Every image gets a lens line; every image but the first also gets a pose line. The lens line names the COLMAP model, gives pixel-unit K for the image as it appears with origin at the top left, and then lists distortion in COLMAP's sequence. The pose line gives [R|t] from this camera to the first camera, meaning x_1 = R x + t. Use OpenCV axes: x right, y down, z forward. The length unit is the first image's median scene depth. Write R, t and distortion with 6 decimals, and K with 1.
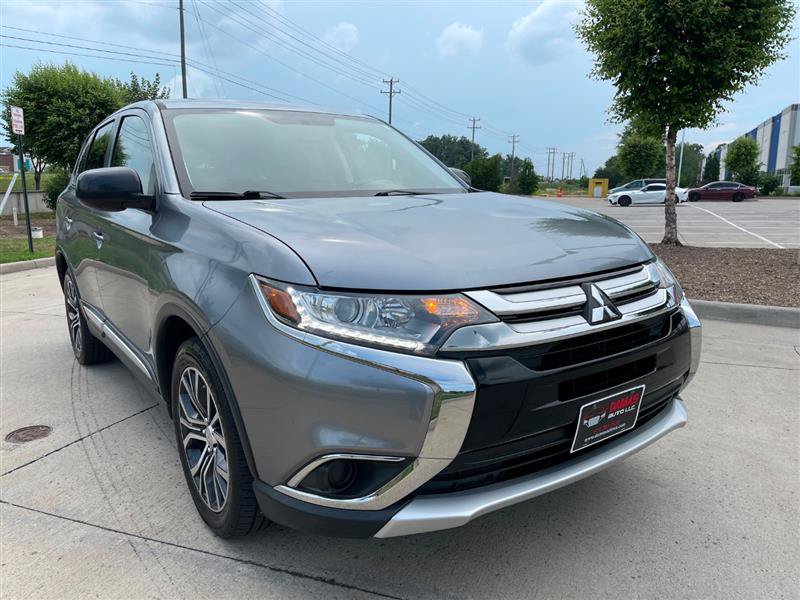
lens RADIAL K [[609.8, 0, 396.8], [0, 609.8, 305.2], [0, 0, 1]] dist [0.074152, -0.109412]
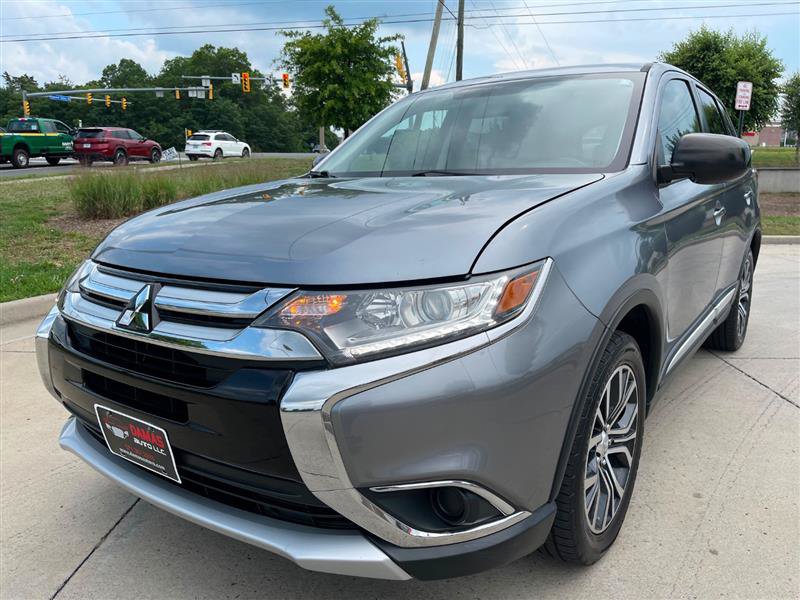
lens RADIAL K [[609.8, 0, 398.1], [0, 609.8, 307.0], [0, 0, 1]] dist [0.074152, -0.109412]
pose [[0.306942, 0.214782, -0.927176, 0.899997], [-0.176566, 0.970142, 0.166283, -0.152688], [0.935206, 0.112668, 0.335701, 0.768121]]
